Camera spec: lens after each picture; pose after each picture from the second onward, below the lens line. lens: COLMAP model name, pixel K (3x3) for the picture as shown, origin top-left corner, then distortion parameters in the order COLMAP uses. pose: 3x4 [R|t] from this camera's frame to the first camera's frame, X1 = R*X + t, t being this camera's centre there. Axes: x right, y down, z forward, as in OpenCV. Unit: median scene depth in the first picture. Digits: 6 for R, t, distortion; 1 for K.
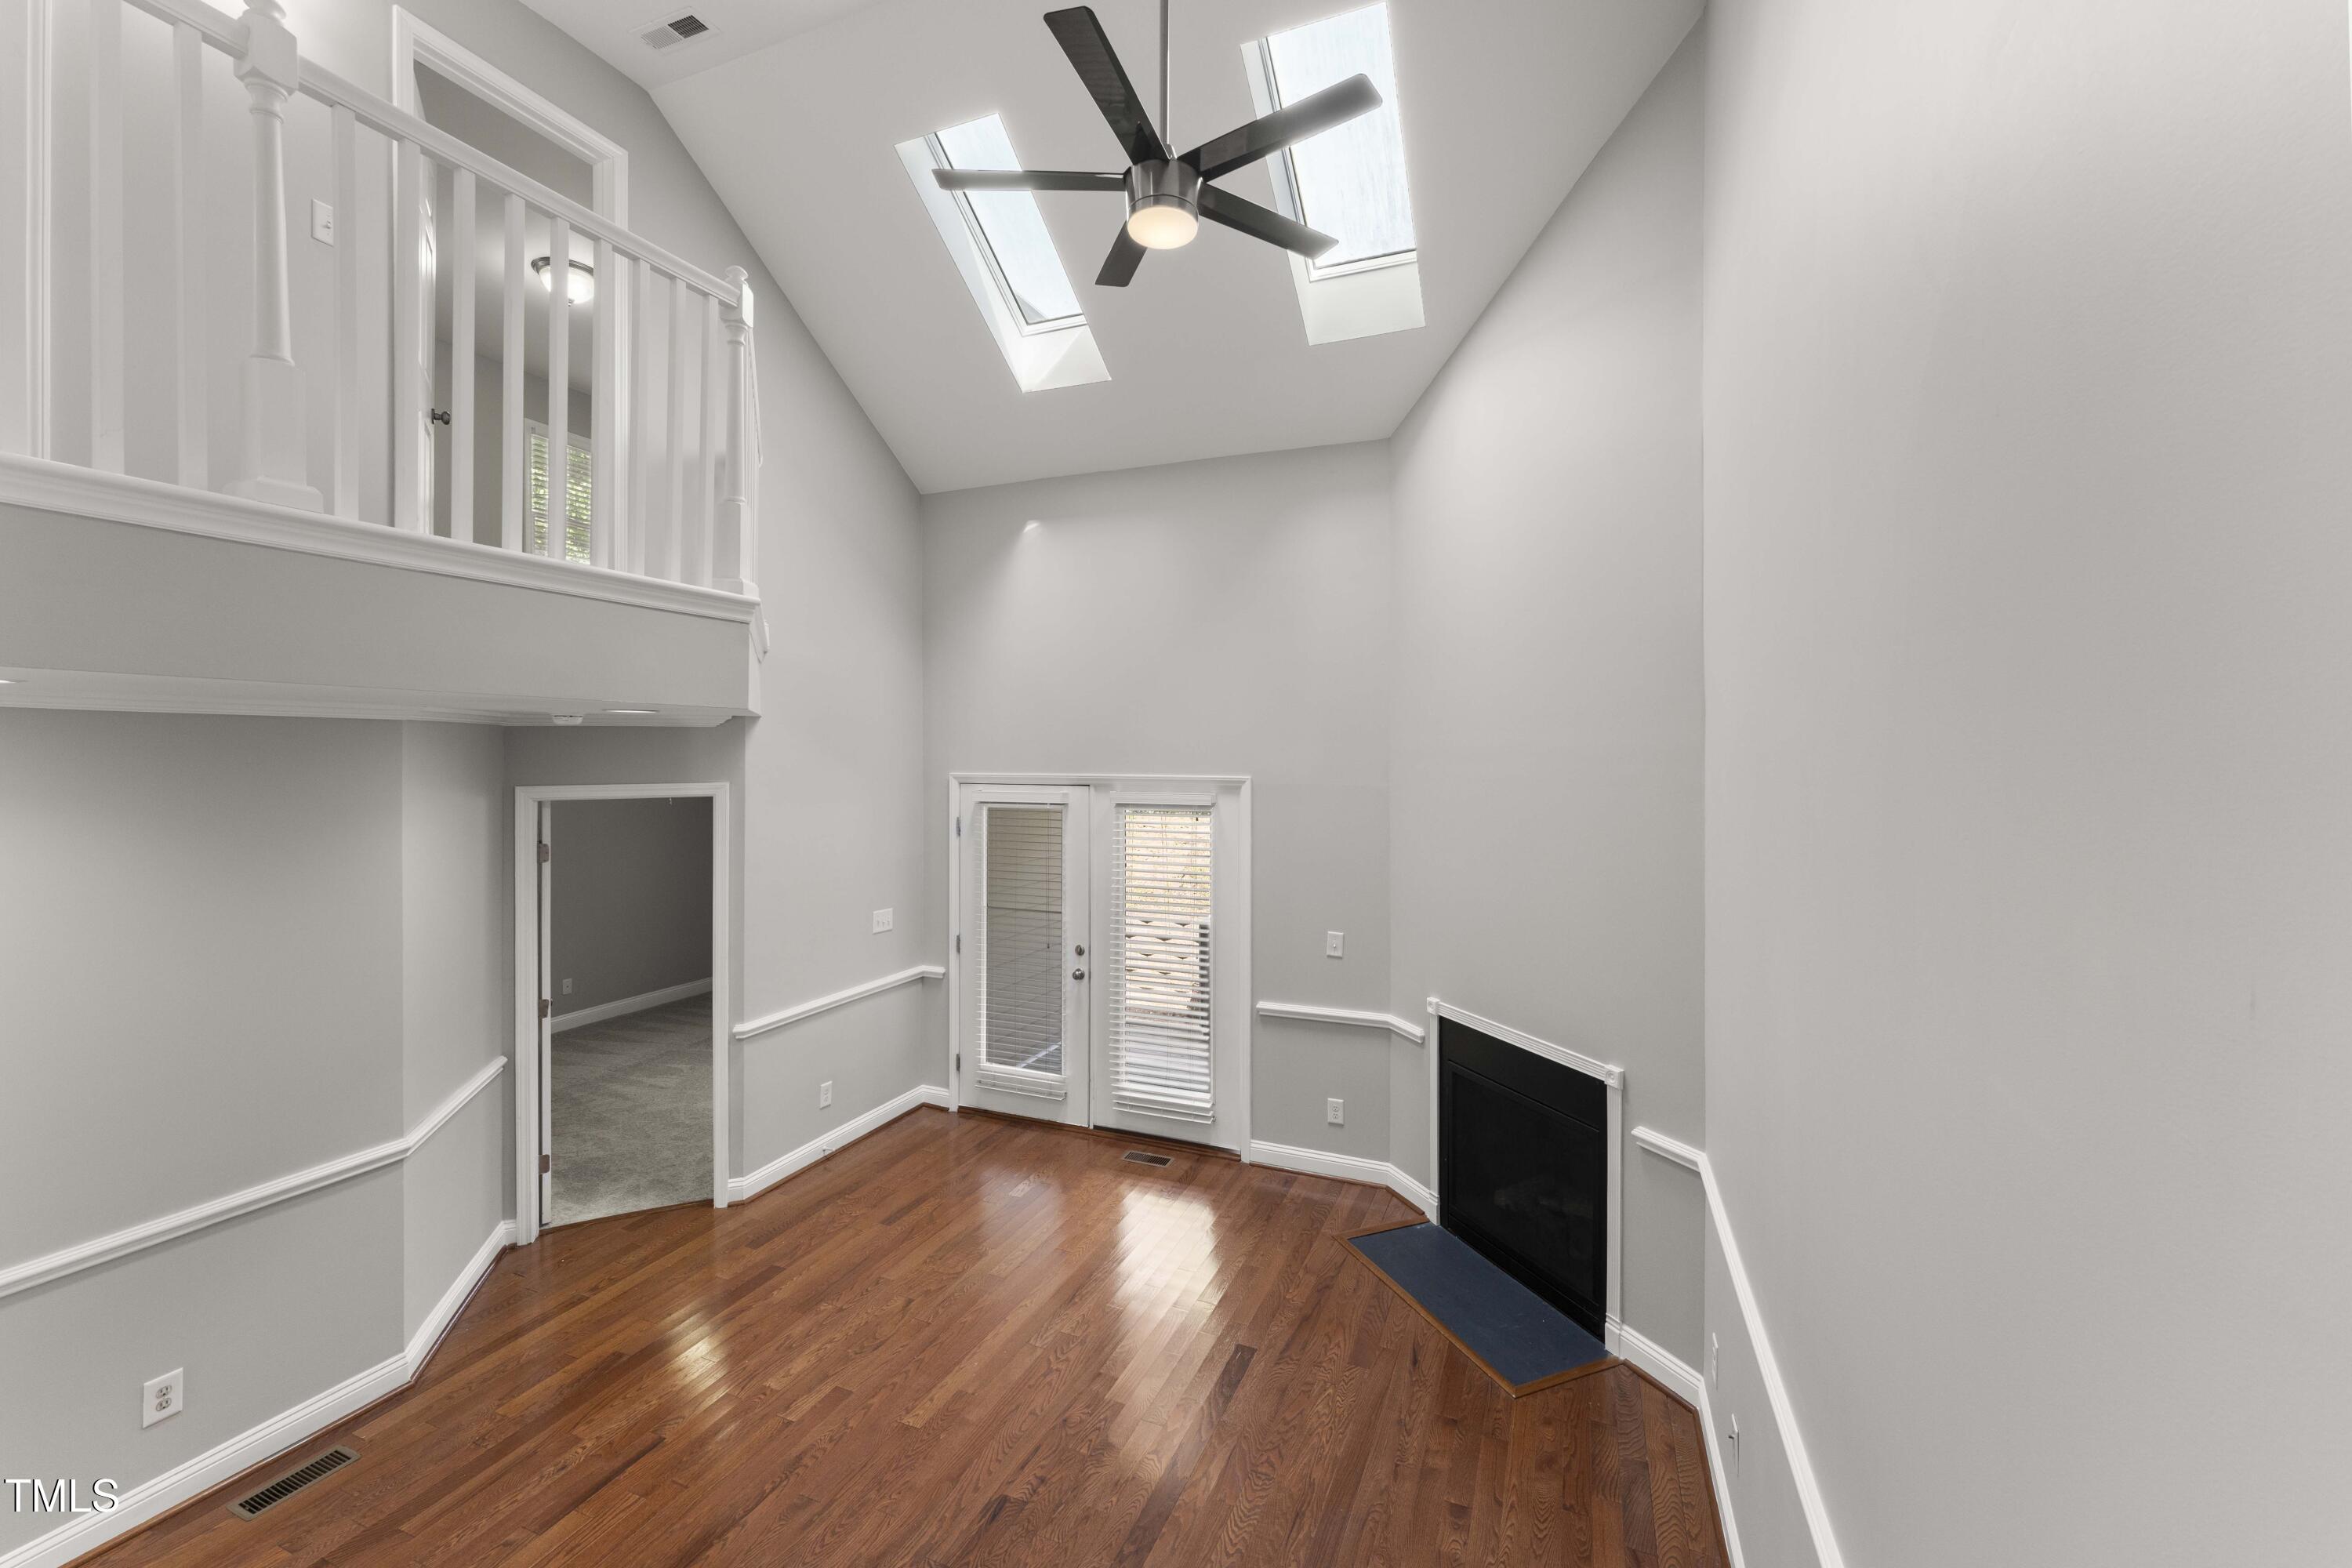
lens RADIAL K [[952.9, 0, 1168.6], [0, 952.9, 749.2], [0, 0, 1]] dist [-0.000962, 0.000812]
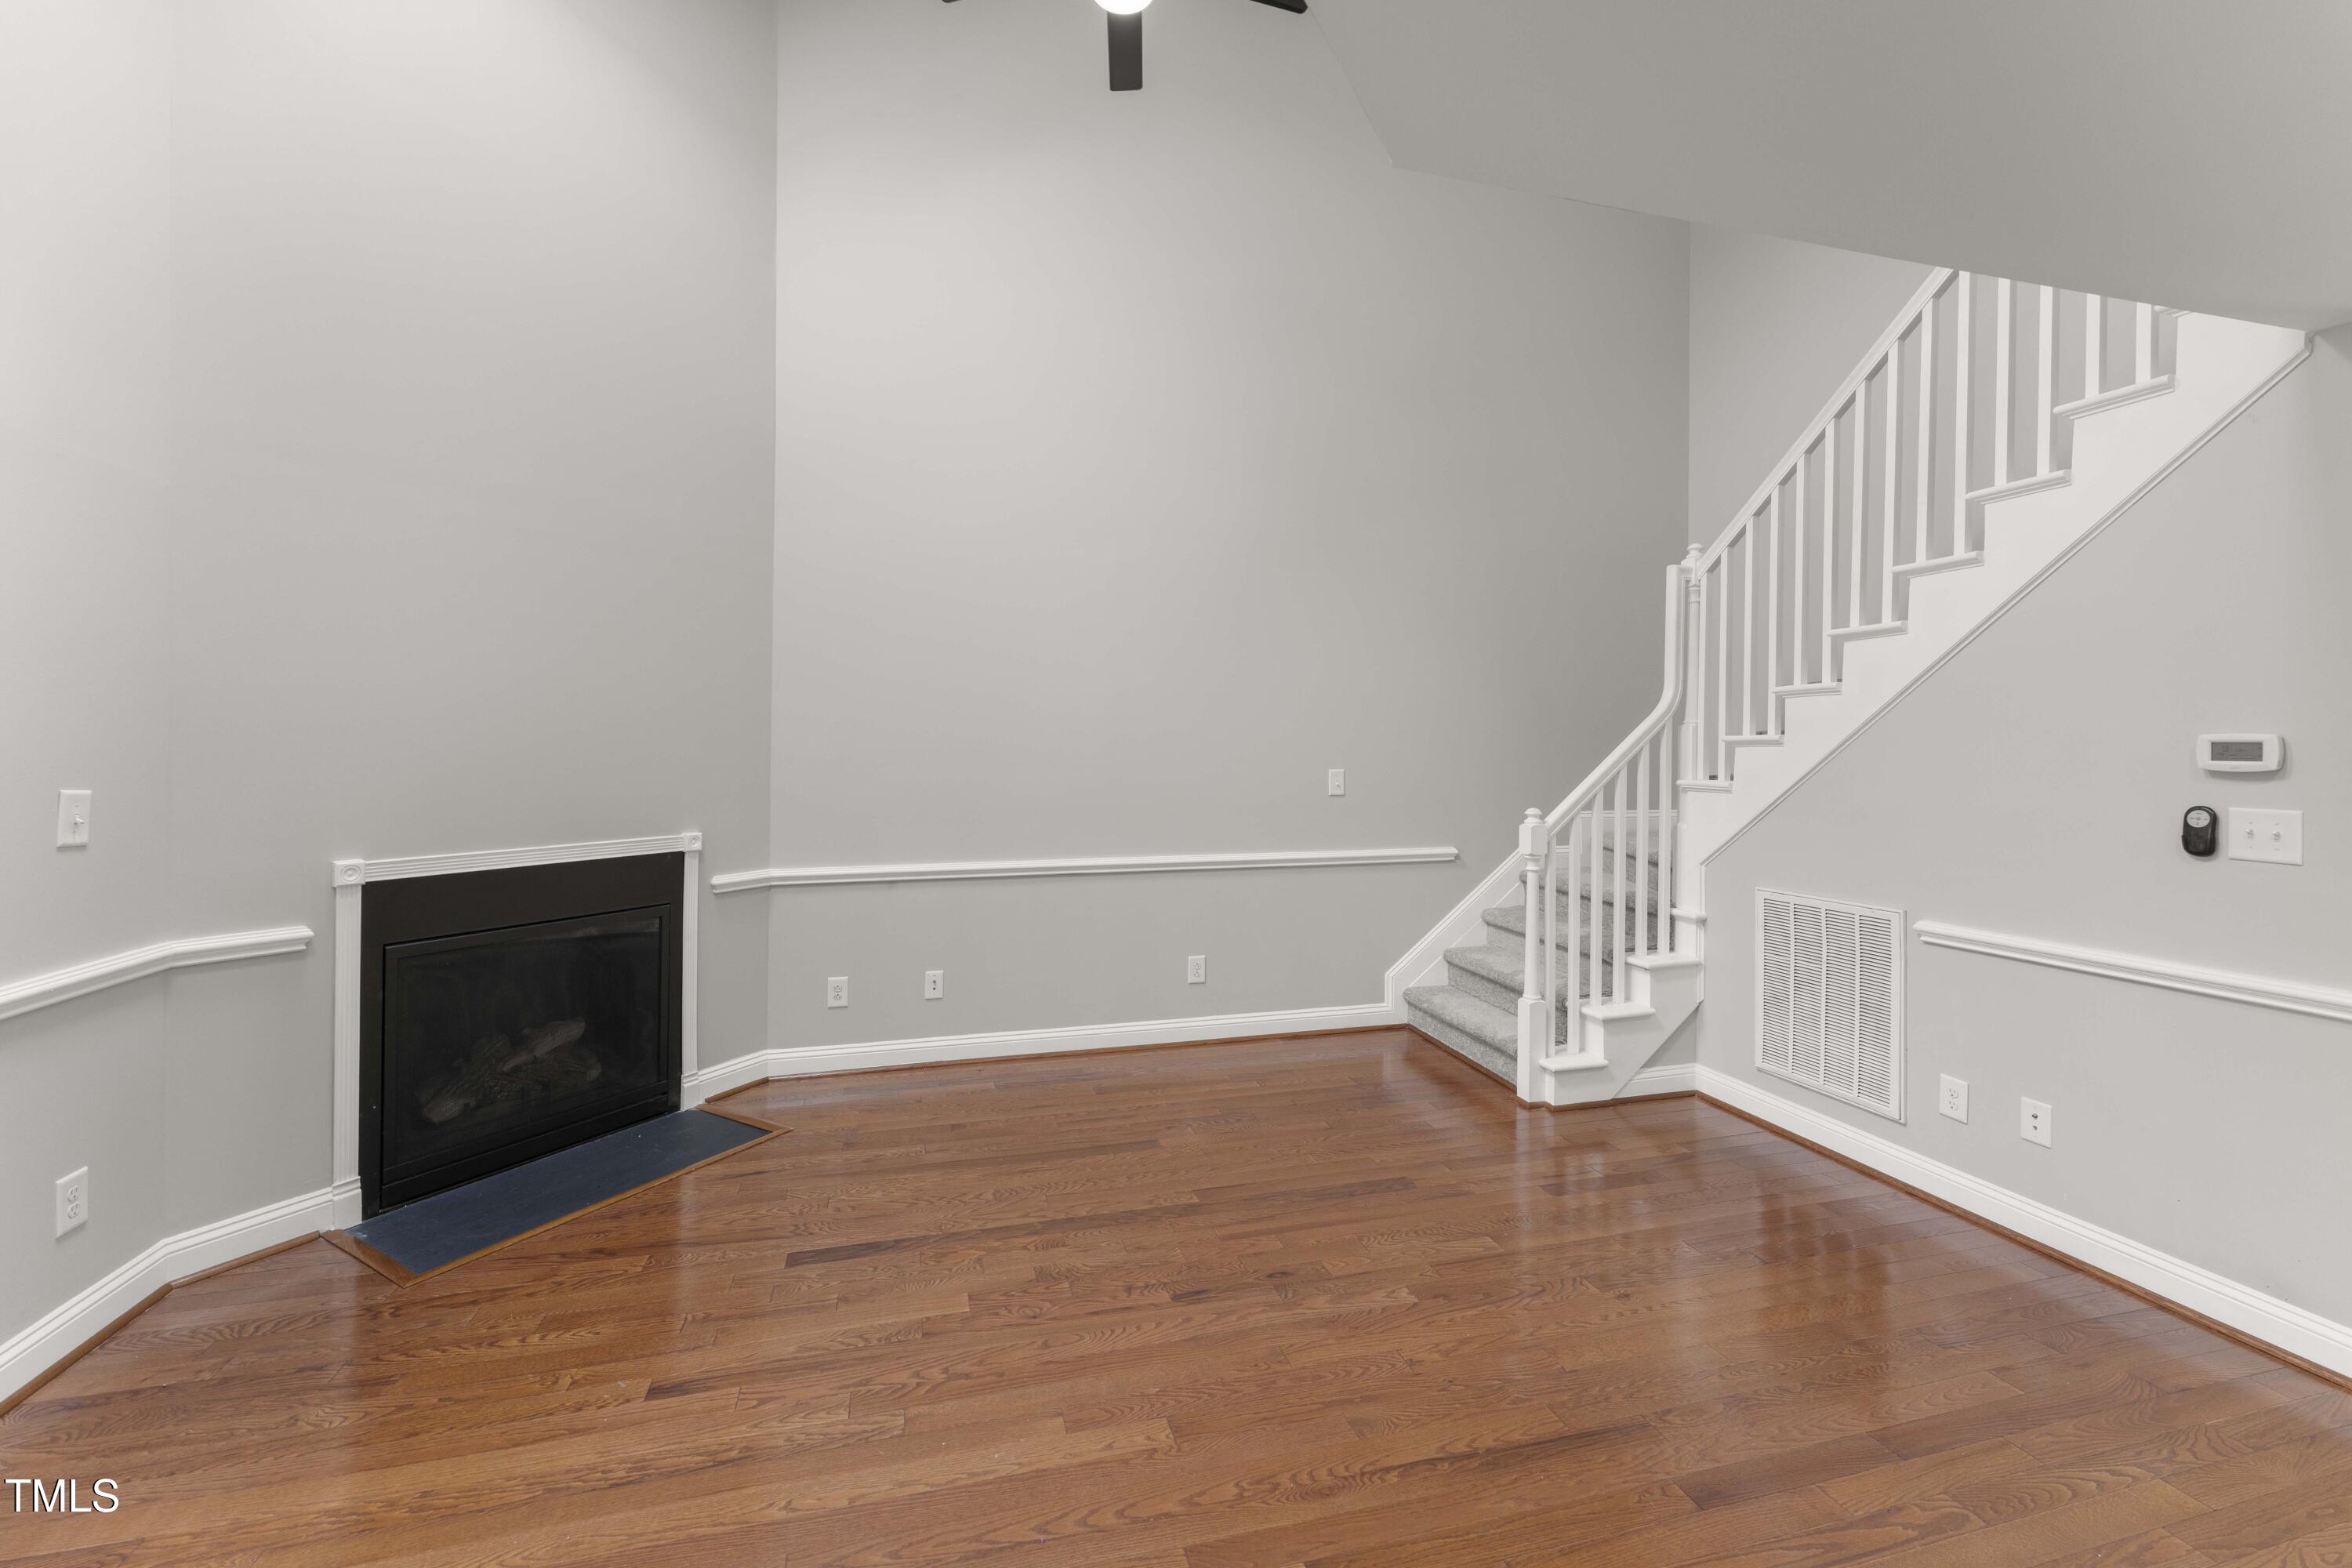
lens RADIAL K [[952.9, 0, 1176.9], [0, 952.9, 742.4], [0, 0, 1]] dist [-0.000962, 0.000812]
pose [[-0.626407, 0.002534, 0.779492, -0.491080], [-0.006803, 0.999939, -0.008718, 0.174585], [-0.779466, -0.010764, -0.626352, 0.900923]]
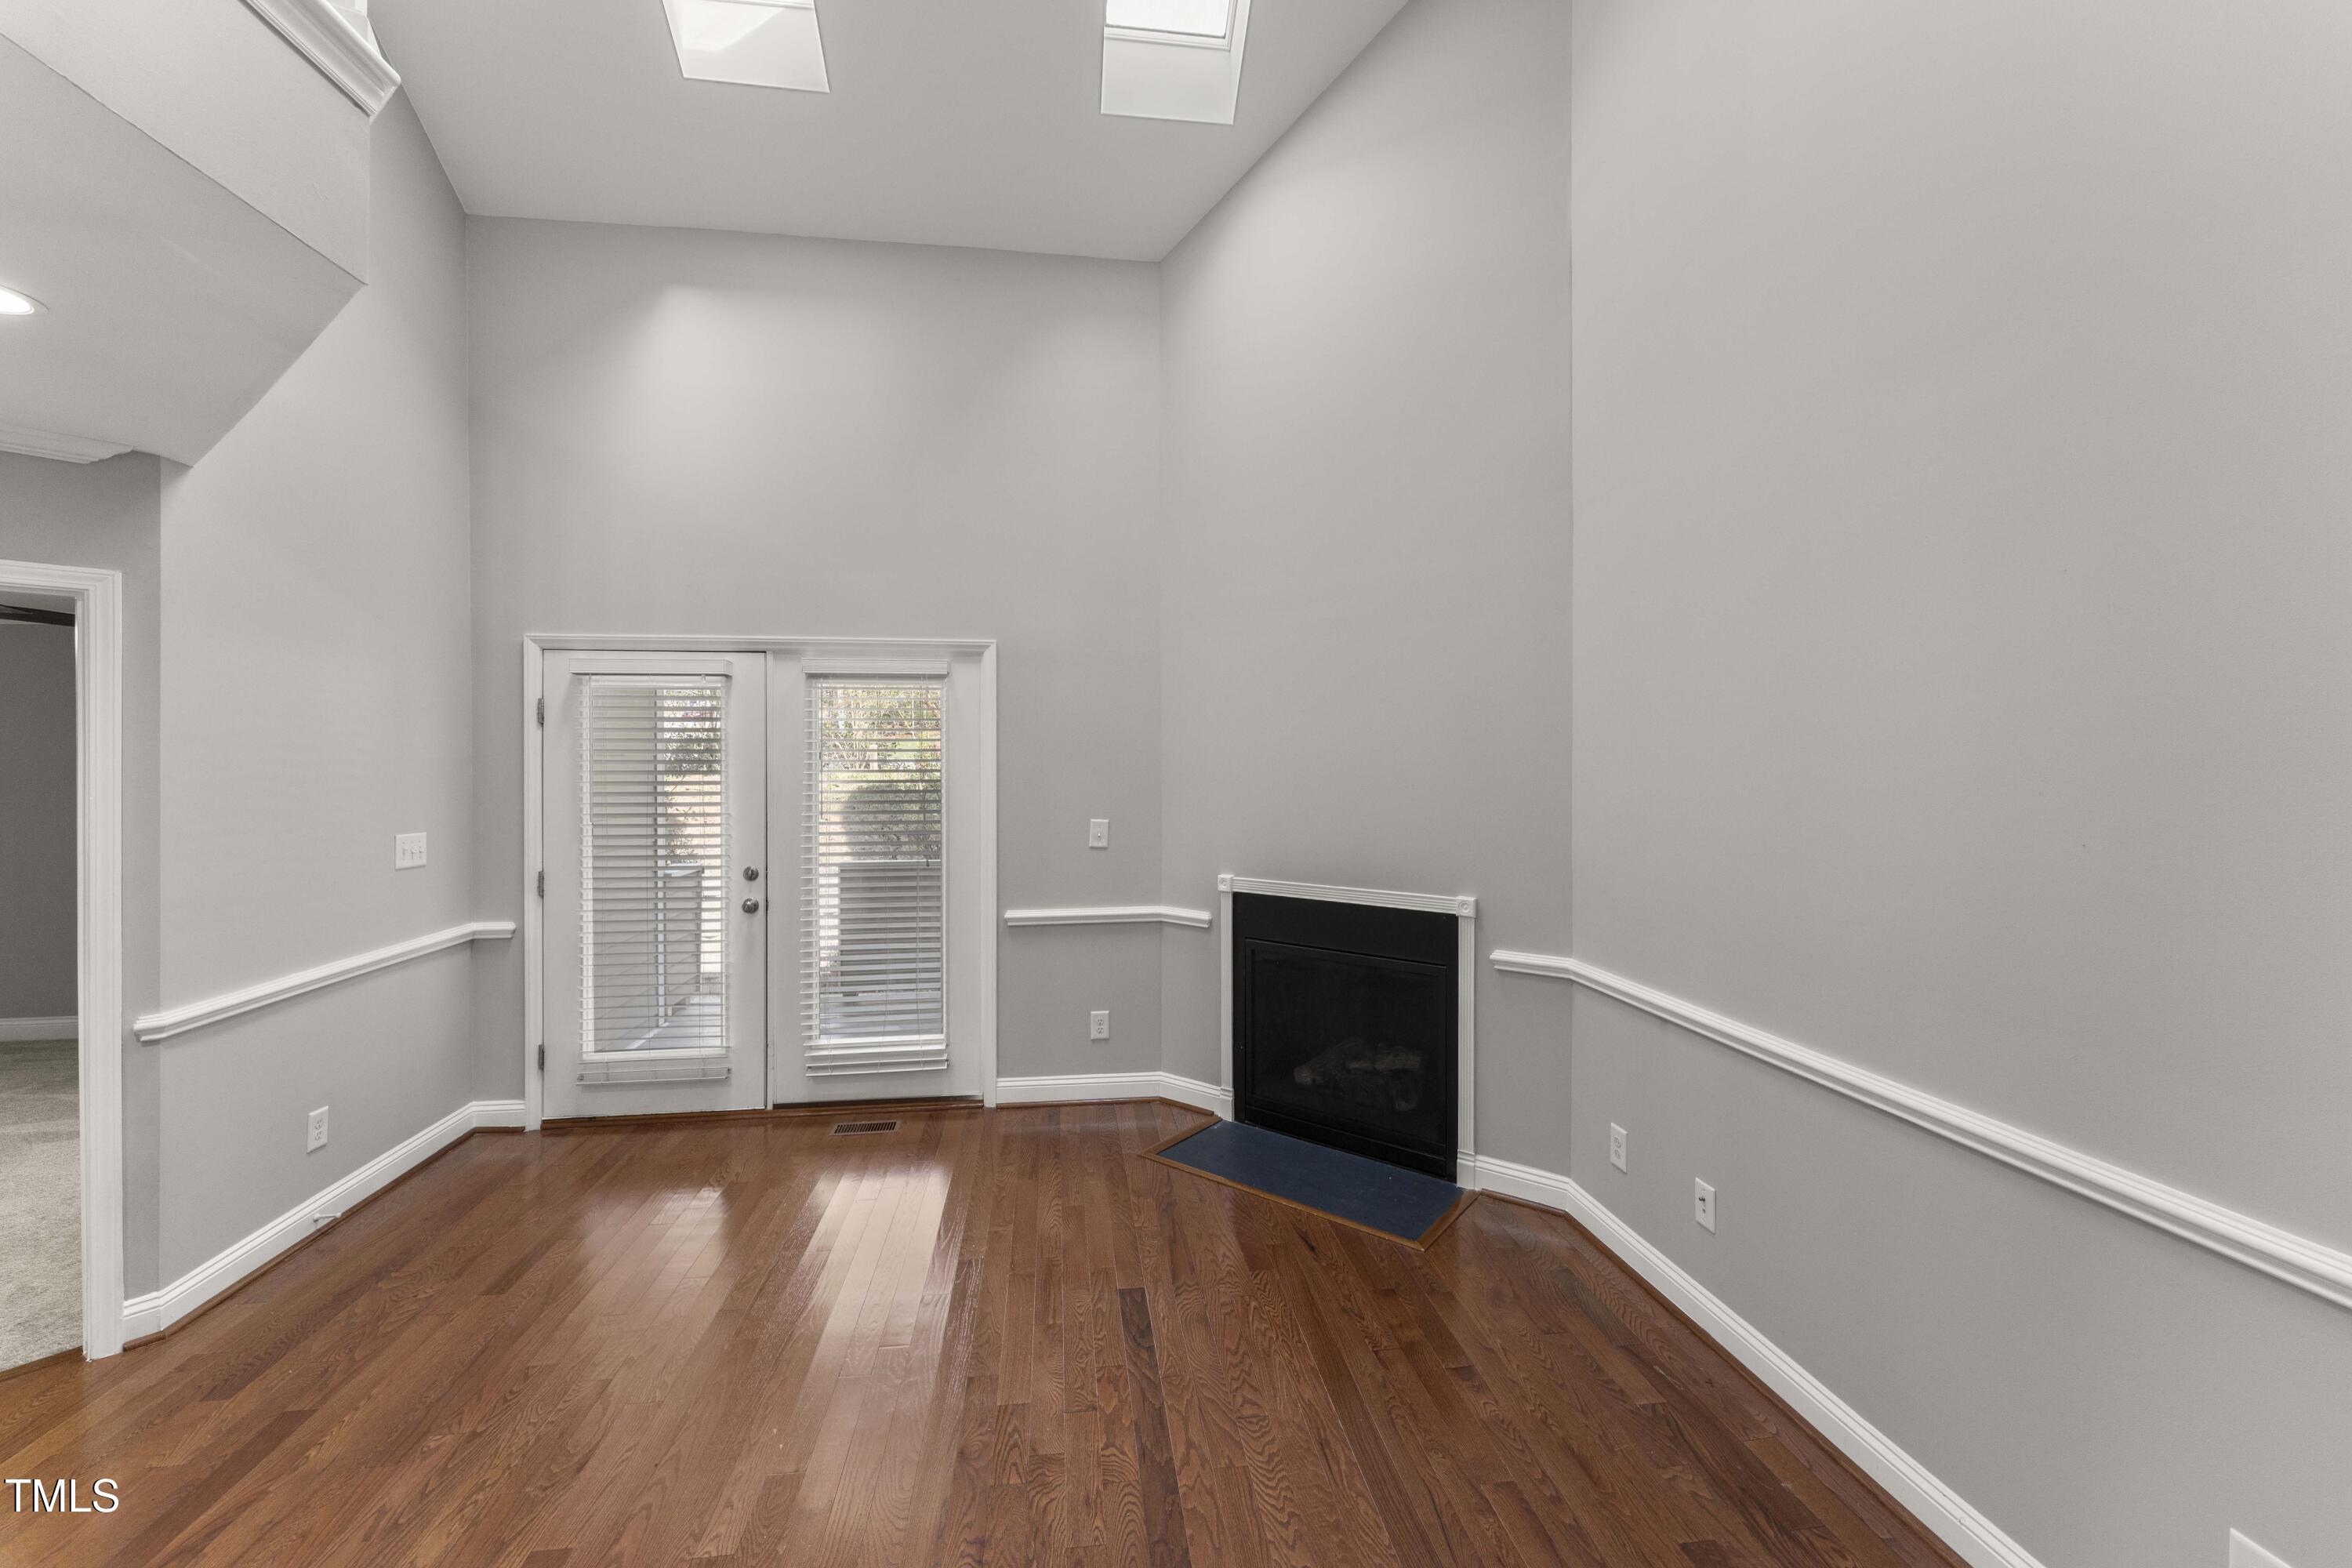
lens RADIAL K [[952.9, 0, 1172.1], [0, 952.9, 756.2], [0, 0, 1]] dist [-0.000962, 0.000812]
pose [[0.864608, -0.003370, 0.502436, -0.208591], [0.001092, 0.999988, 0.004829, 0.133153], [-0.502446, -0.003627, 0.864601, 0.220916]]
